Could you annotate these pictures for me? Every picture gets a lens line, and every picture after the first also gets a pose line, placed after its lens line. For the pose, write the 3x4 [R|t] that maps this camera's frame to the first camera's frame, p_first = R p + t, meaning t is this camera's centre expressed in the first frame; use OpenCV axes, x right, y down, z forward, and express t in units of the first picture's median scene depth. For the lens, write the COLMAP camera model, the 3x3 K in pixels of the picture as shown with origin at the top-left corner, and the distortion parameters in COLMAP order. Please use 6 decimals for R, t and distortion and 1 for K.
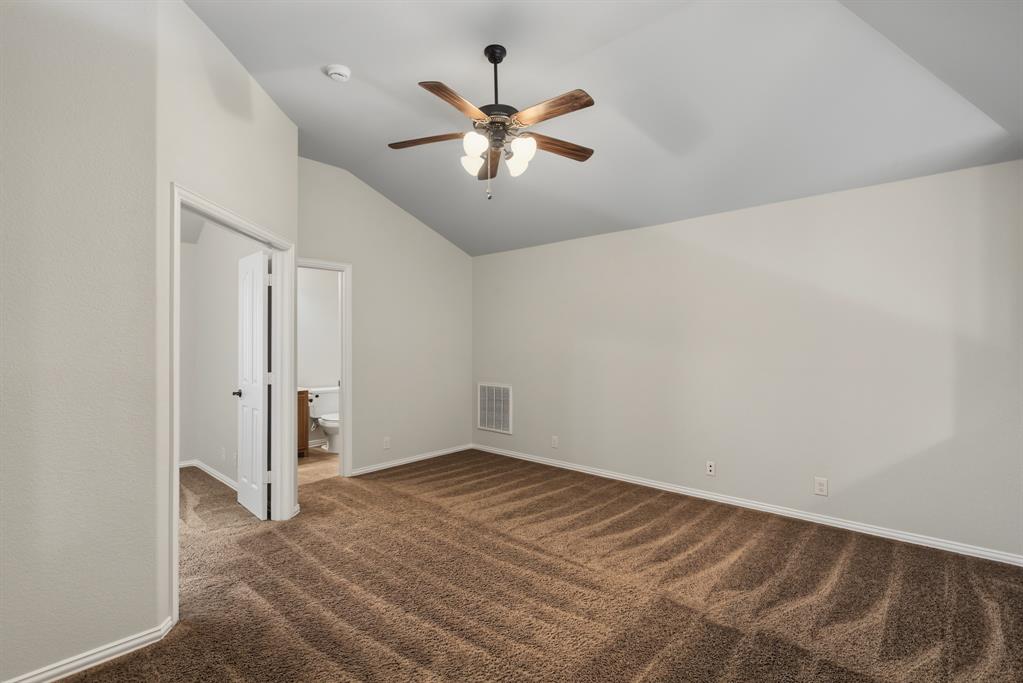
lens RADIAL K [[459.9, 0, 511.5], [0, 459.9, 341.5], [0, 0, 1]] dist [-0.000291, -0.000116]
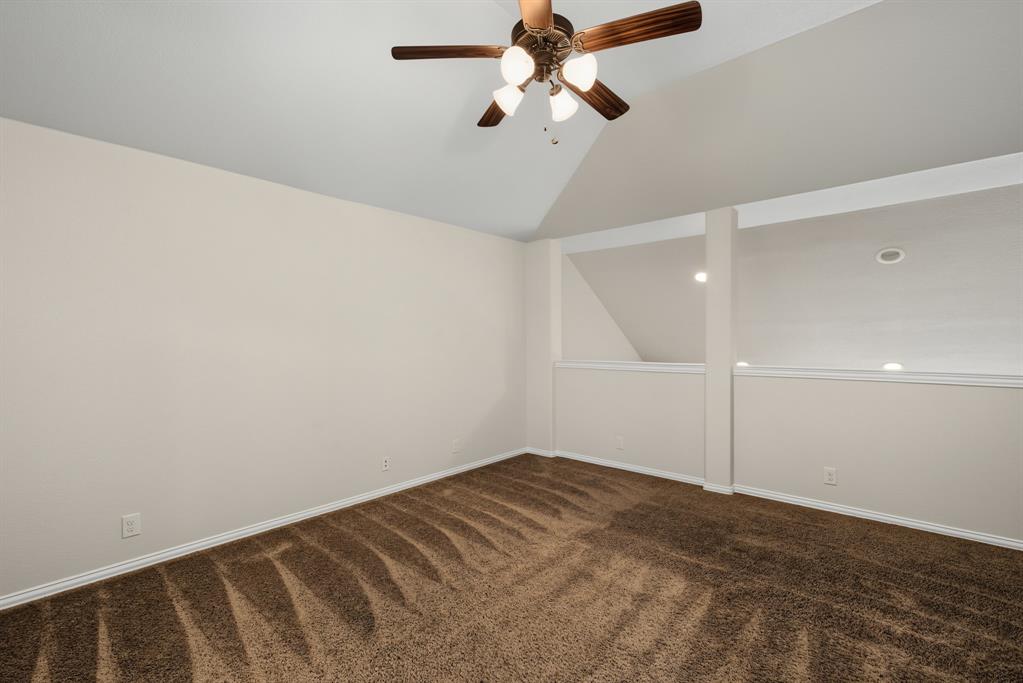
lens RADIAL K [[439.5, 0, 530.2], [0, 439.5, 342.2], [0, 0, 1]] dist [0.002420, 0.000345]
pose [[-0.000032, -0.018073, 0.999837, -0.633096], [-0.004636, 0.999826, 0.018072, -0.021337], [-0.999989, -0.004634, -0.000116, 0.774976]]
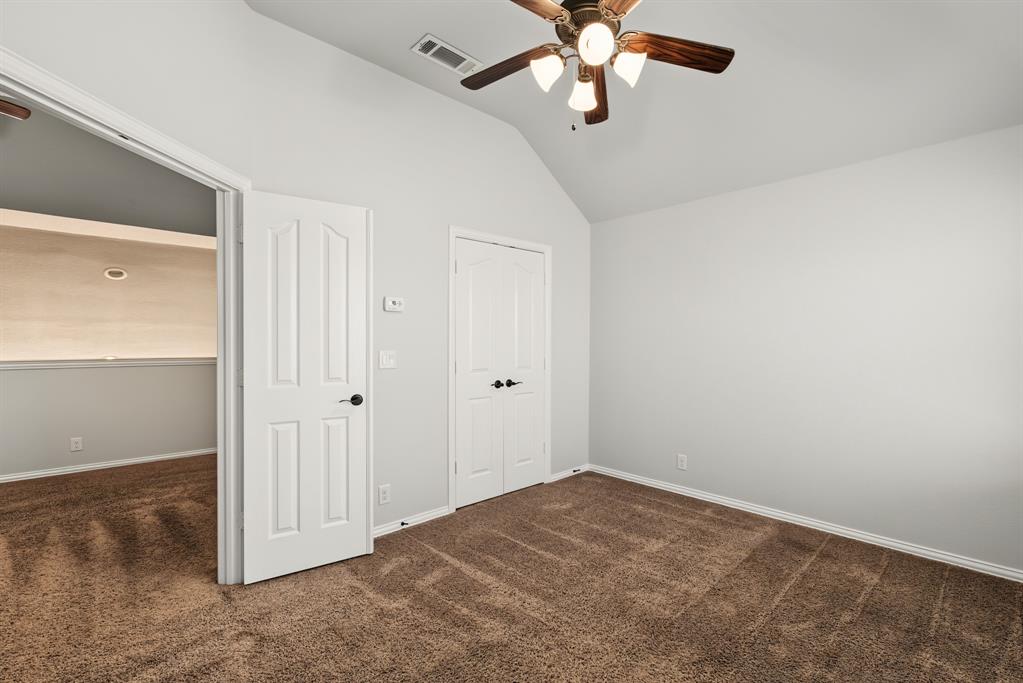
lens RADIAL K [[439.5, 0, 530.2], [0, 439.5, 342.2], [0, 0, 1]] dist [0.002420, 0.000345]
pose [[-0.997187, -0.007701, 0.074551, -1.040759], [-0.007390, 0.999963, 0.004451, -0.010807], [-0.074582, 0.003887, -0.997207, 1.270676]]
